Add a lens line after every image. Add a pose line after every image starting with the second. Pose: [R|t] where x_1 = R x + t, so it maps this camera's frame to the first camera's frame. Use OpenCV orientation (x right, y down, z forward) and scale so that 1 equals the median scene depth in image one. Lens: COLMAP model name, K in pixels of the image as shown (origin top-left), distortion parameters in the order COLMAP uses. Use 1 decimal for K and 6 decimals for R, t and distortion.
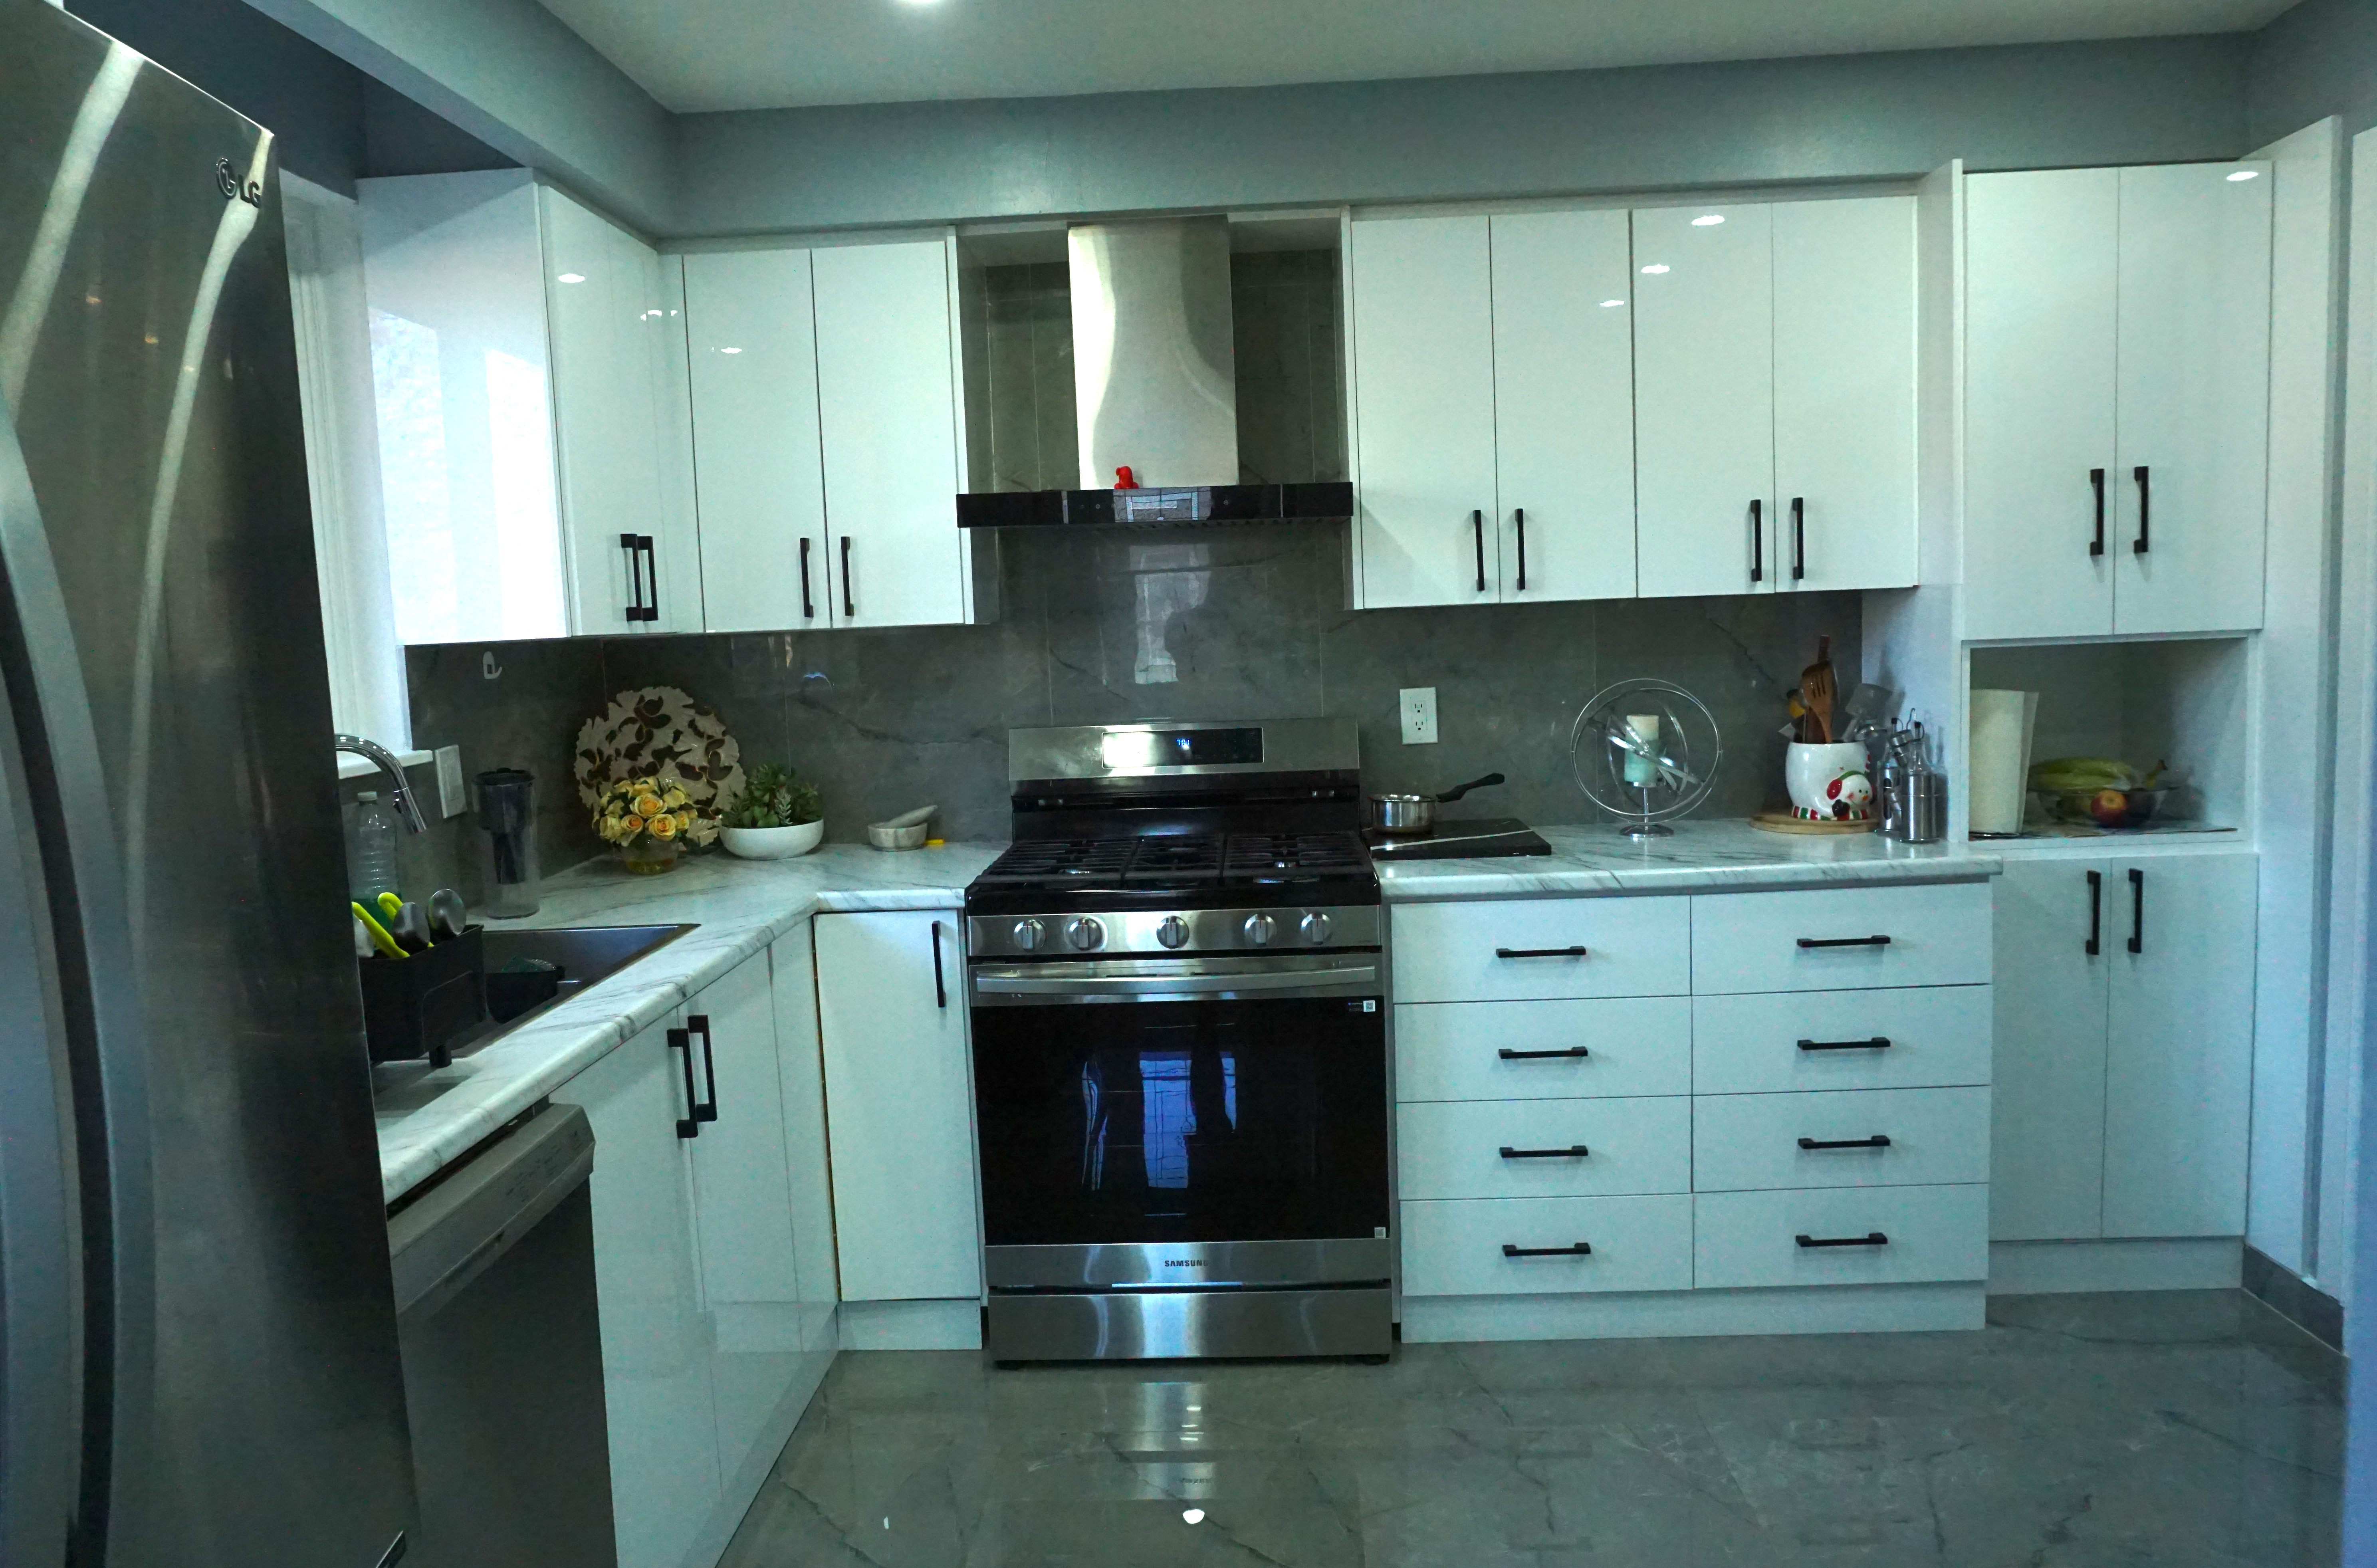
lens RADIAL K [[1614.4, 0, 1188.5], [0, 1614.4, 784.0], [0, 0, 1]] dist [0.000004, -0.000547]
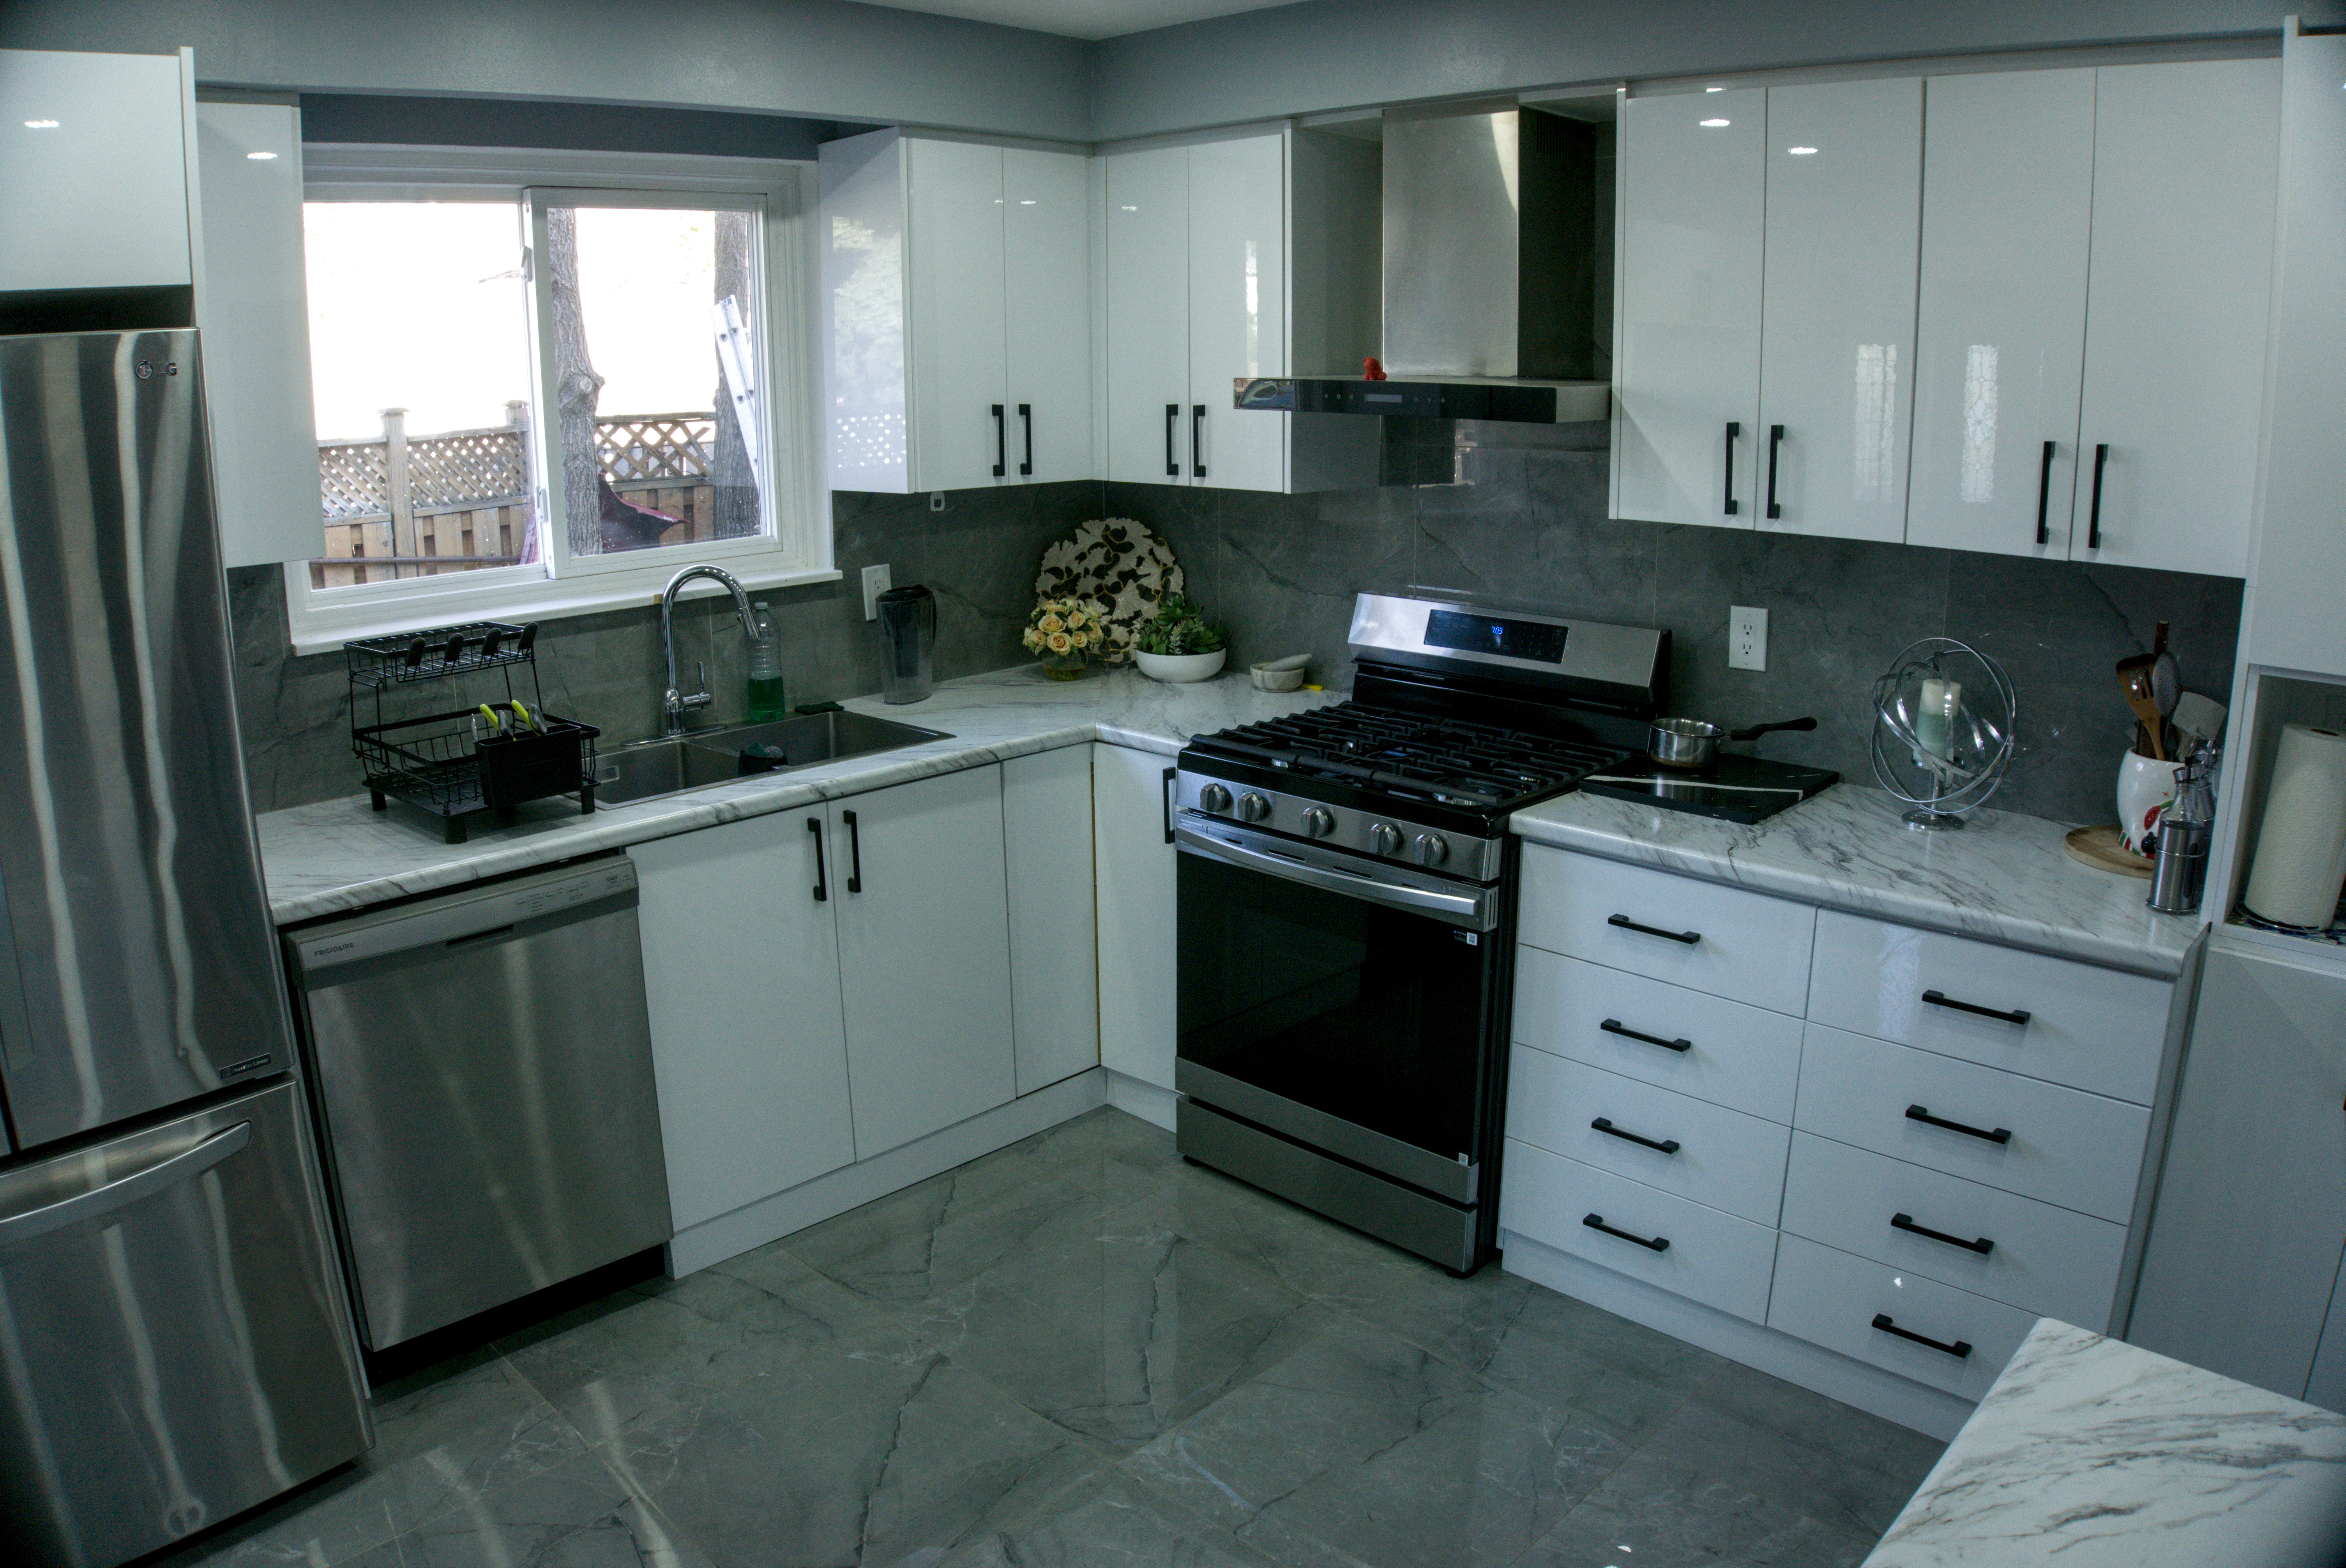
lens RADIAL K [[1662.1, 0, 1173.0], [0, 1662.1, 784.0], [0, 0, 1]] dist [-0.147860, 0.003988]
pose [[0.750847, 0.197510, -0.630252, 0.525587], [-0.095418, 0.976668, 0.192395, -0.115005], [0.653547, -0.084322, 0.752174, 0.125925]]
